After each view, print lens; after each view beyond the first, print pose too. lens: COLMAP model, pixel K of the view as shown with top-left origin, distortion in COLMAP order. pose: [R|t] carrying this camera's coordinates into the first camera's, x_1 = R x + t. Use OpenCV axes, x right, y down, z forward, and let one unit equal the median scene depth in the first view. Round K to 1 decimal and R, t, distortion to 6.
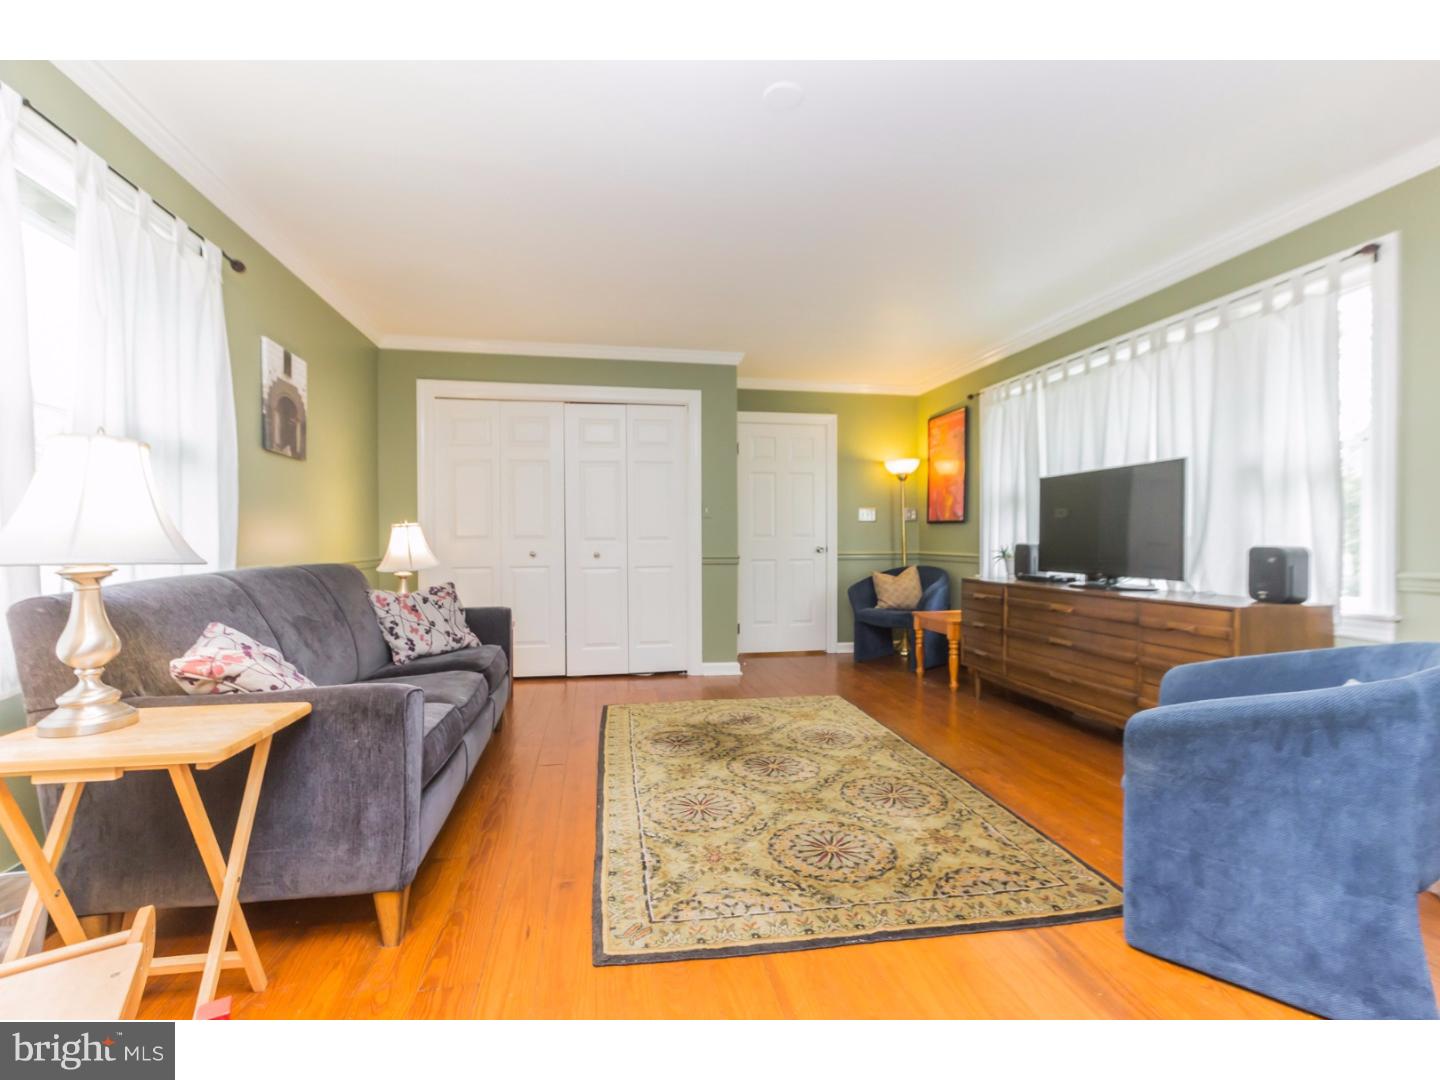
lens RADIAL K [[650.7, 0, 713.0], [0, 650.7, 542.7], [0, 0, 1]] dist [0.000372, -0.000542]
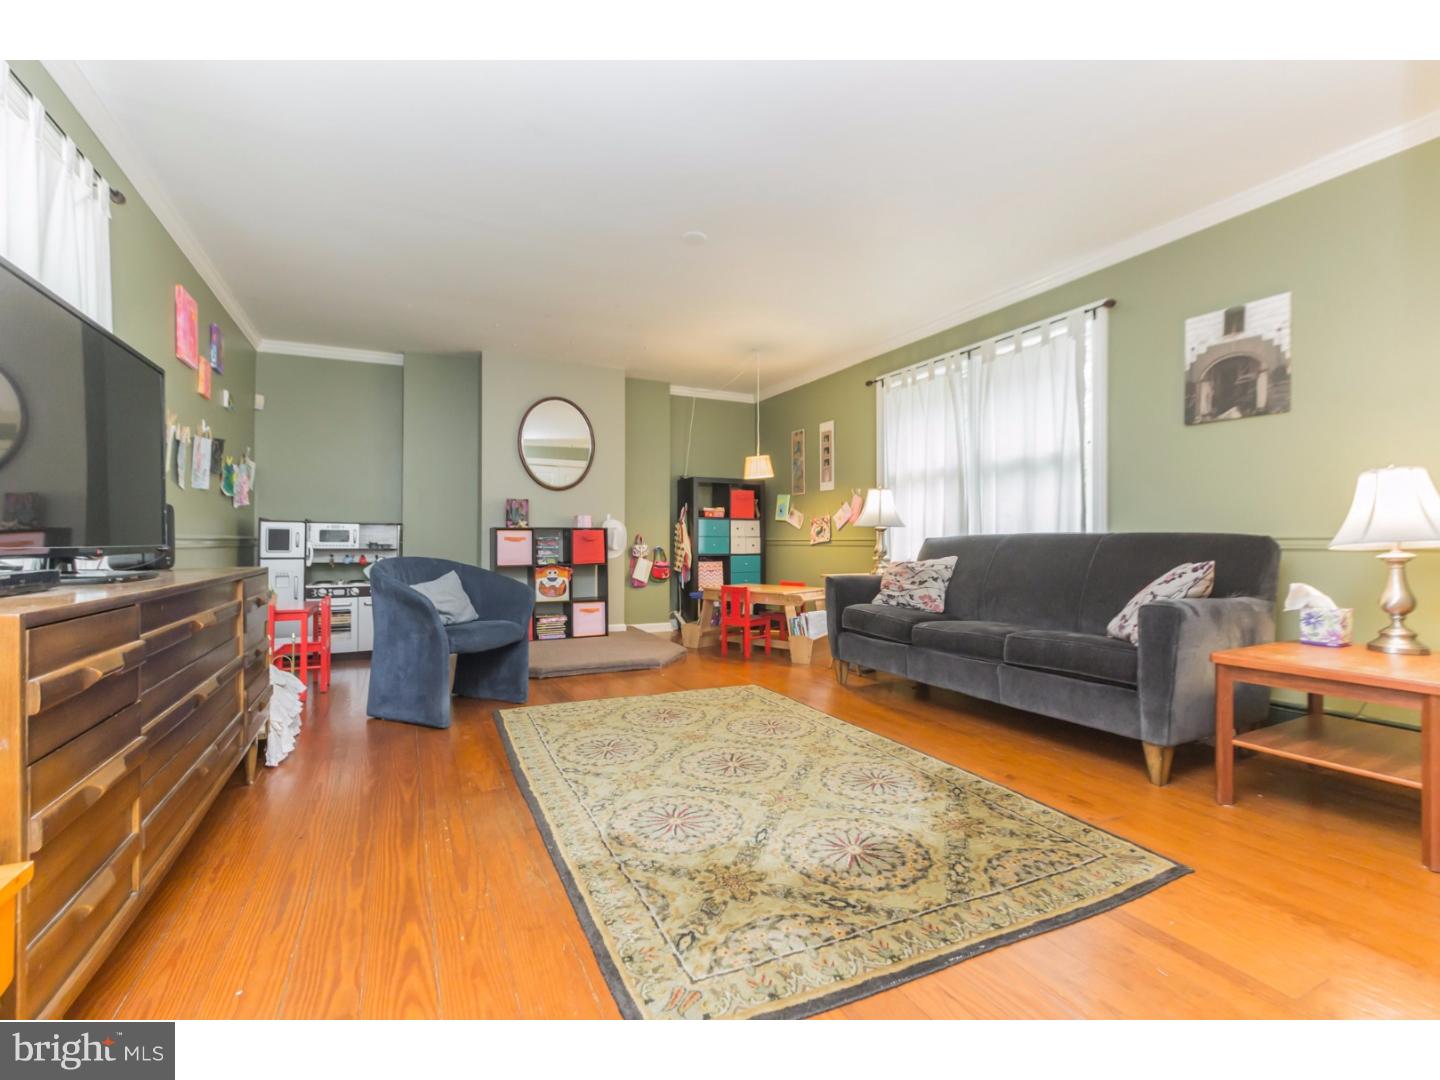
lens RADIAL K [[650.7, 0, 717.7], [0, 650.7, 542.7], [0, 0, 1]] dist [0.000372, -0.000542]
pose [[-0.962444, 0.002602, -0.271466, 0.380132], [0.000108, 0.999958, 0.009204, 0.044644], [0.271479, 0.008829, -0.962404, 2.002500]]
